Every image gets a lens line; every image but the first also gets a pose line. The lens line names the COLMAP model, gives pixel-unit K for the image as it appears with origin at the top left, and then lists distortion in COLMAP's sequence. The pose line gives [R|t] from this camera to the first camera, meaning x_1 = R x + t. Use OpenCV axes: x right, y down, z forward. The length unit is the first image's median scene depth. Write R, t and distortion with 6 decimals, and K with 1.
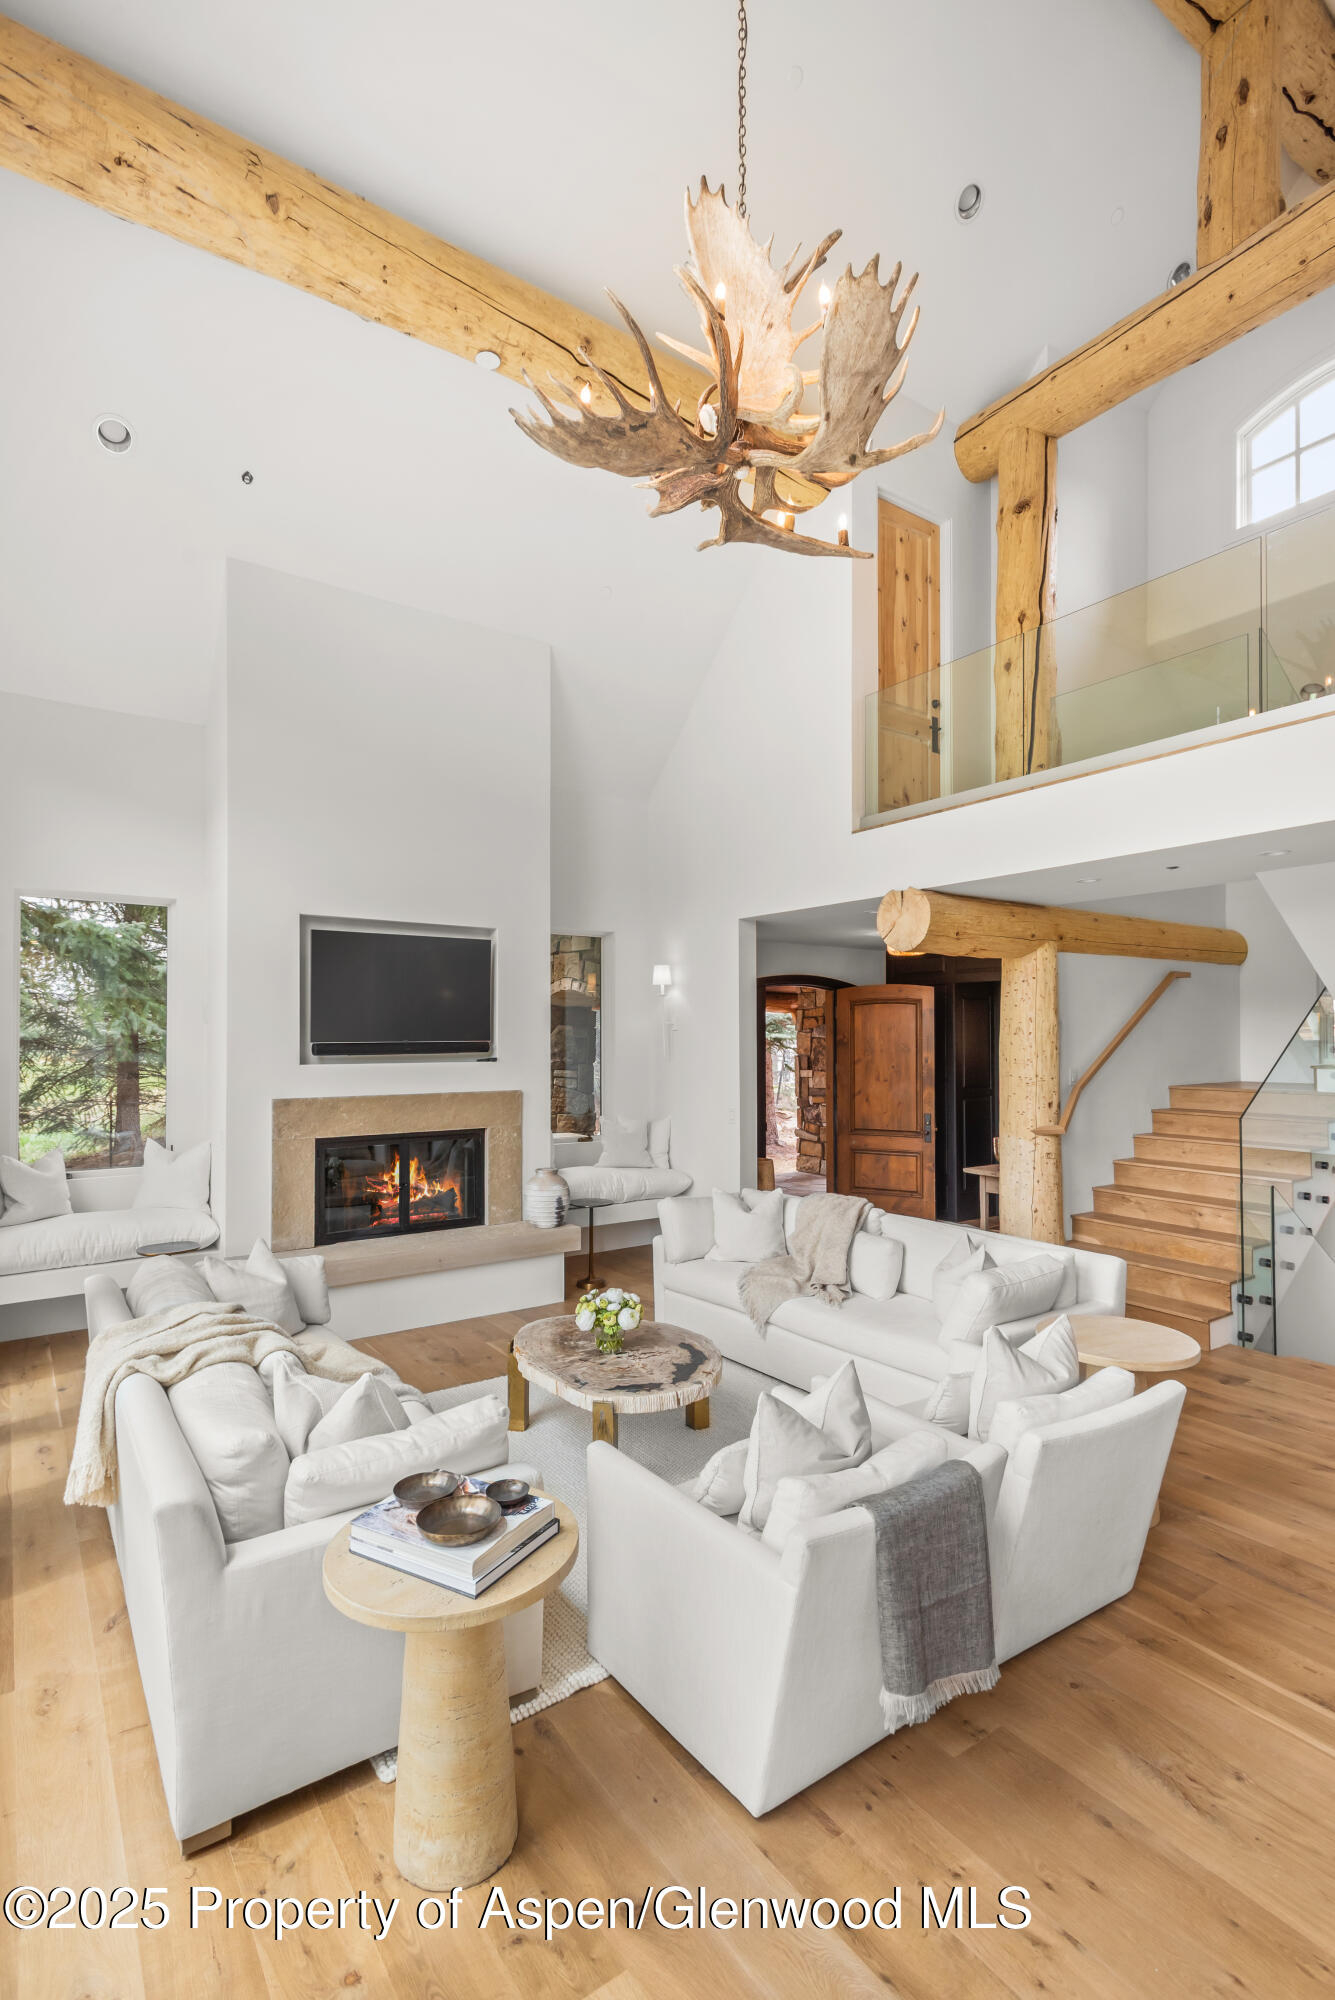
lens RADIAL K [[943.9, 0, 640.1], [0, 943.9, 1046.6], [0, 0, 1]] dist [0.021765, -0.008509]
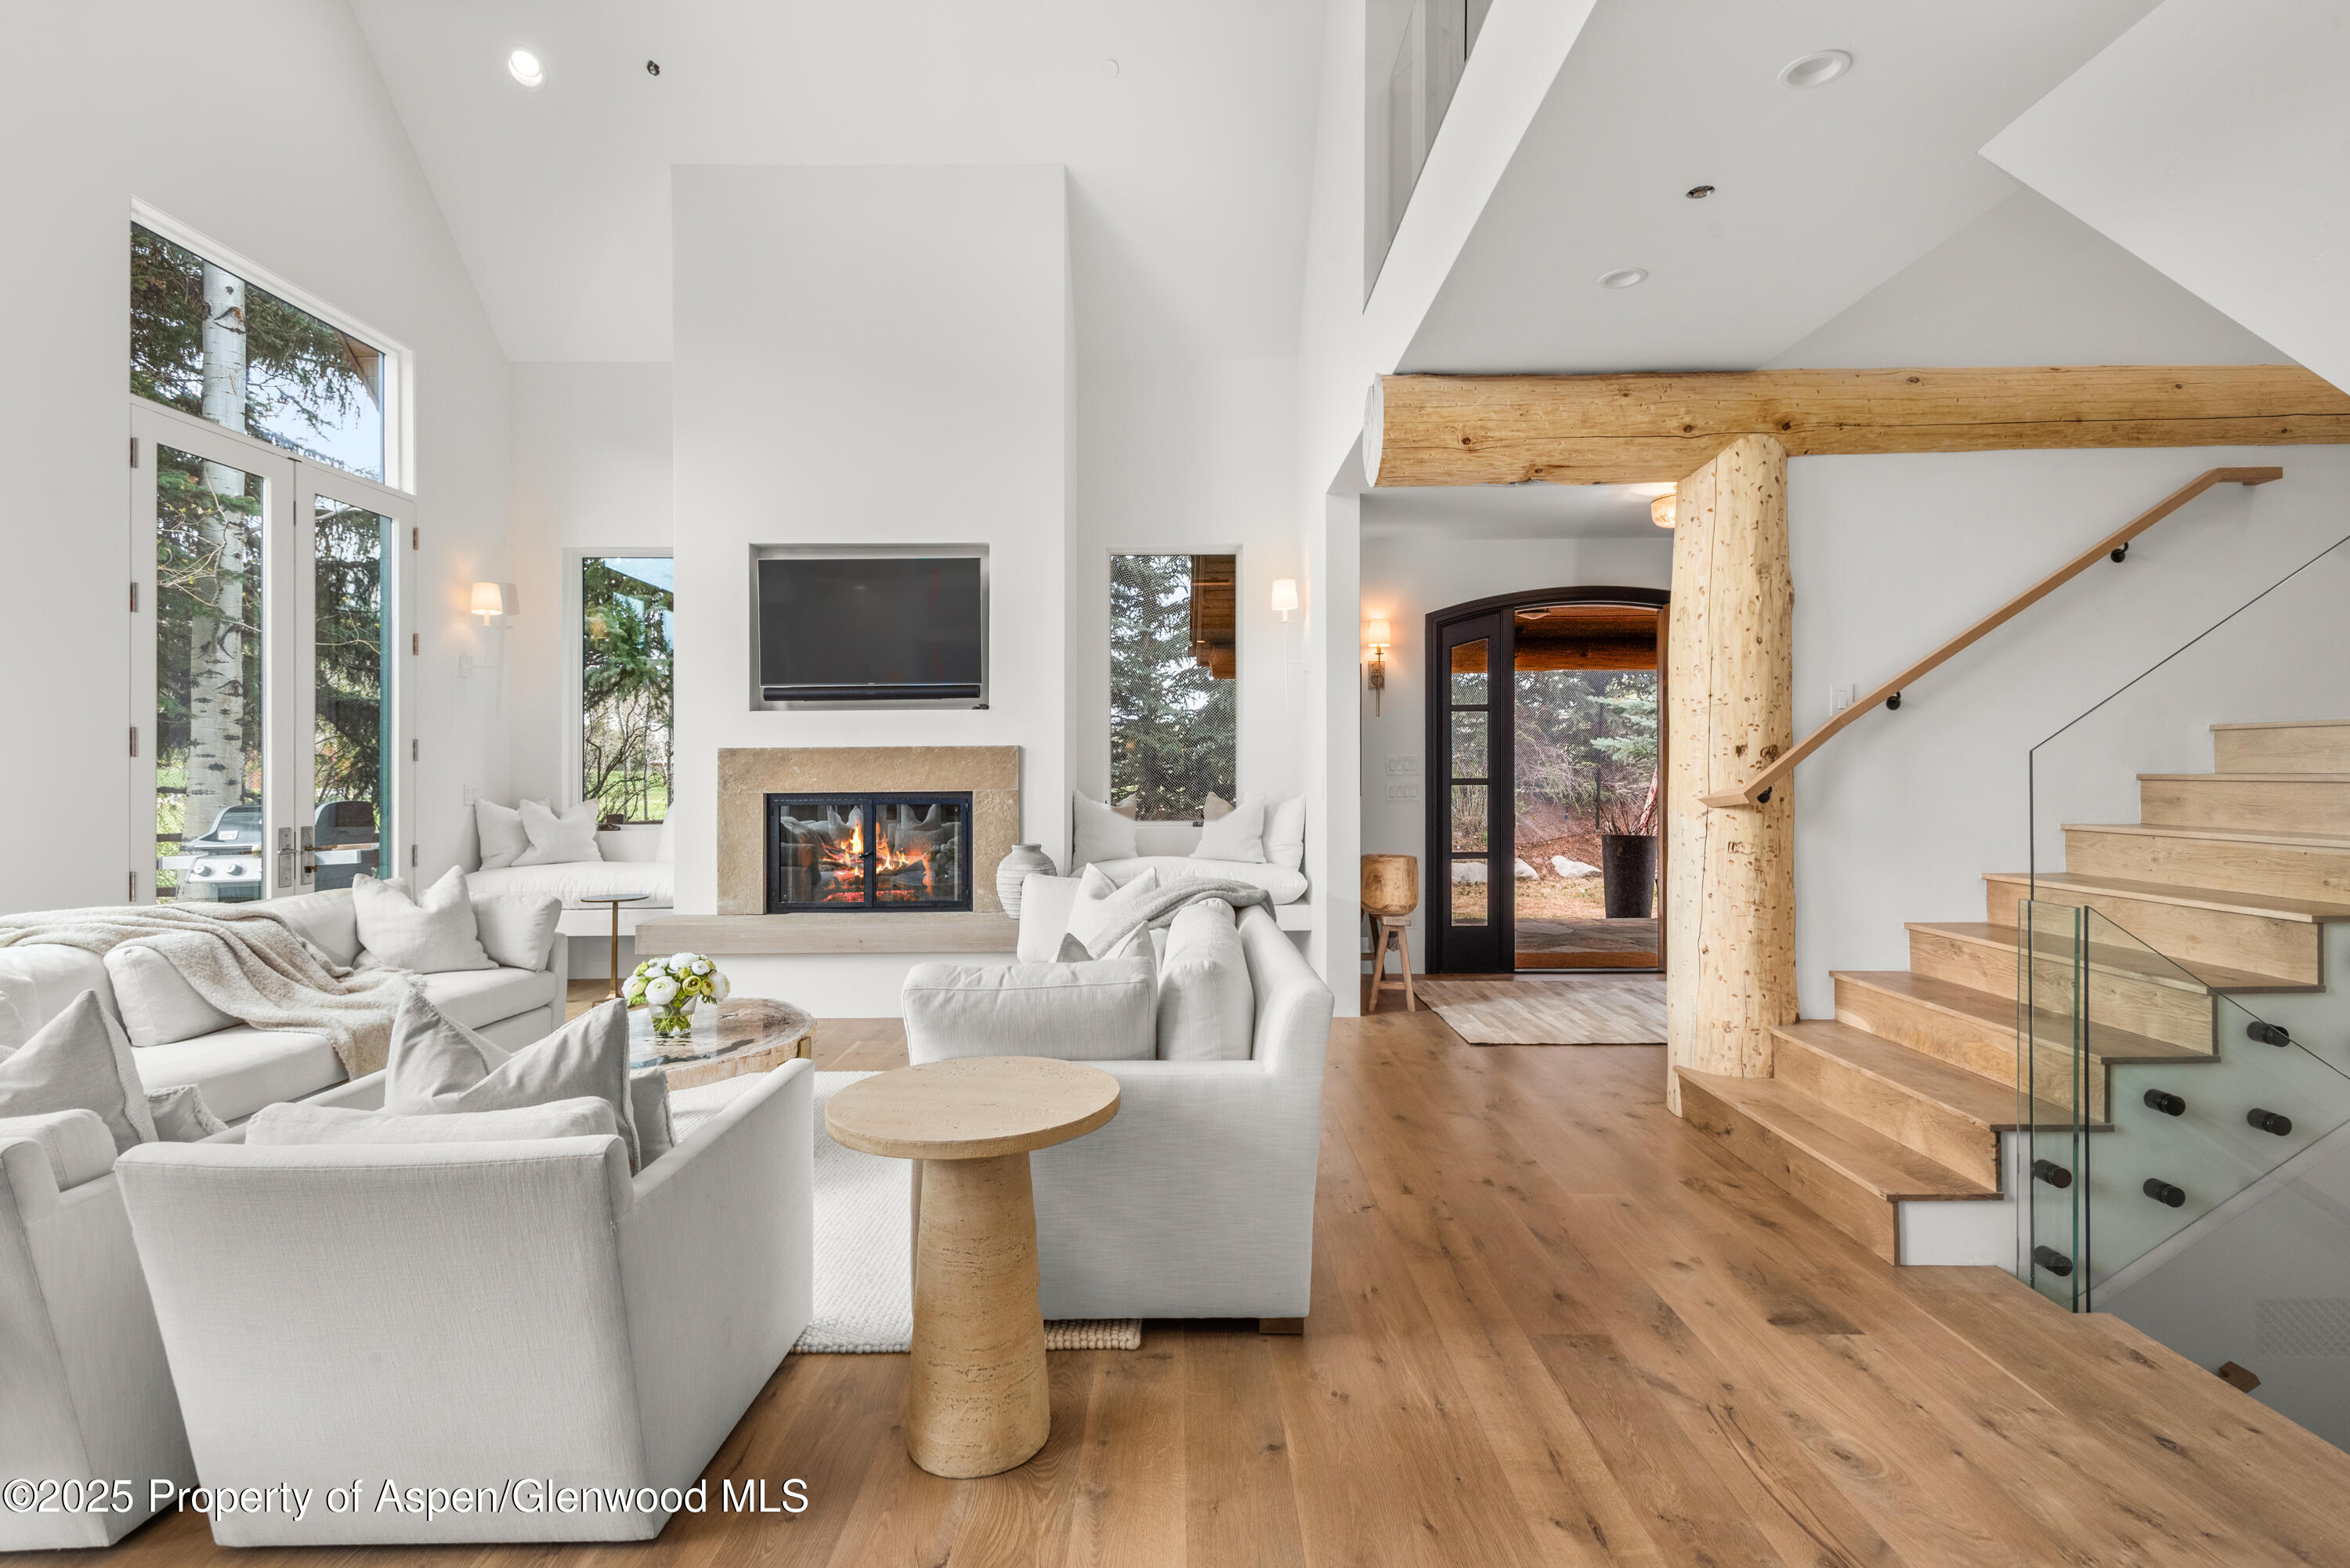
lens RADIAL K [[1109.0, 0, 1171.2], [0, 1109.0, 790.4], [0, 0, 1]] dist [0.021765, -0.008509]
pose [[0.826993, 0.004934, -0.562190, 0.533444], [0.002359, 0.999922, 0.012246, 0.077534], [0.562207, -0.011454, 0.826917, 0.327030]]
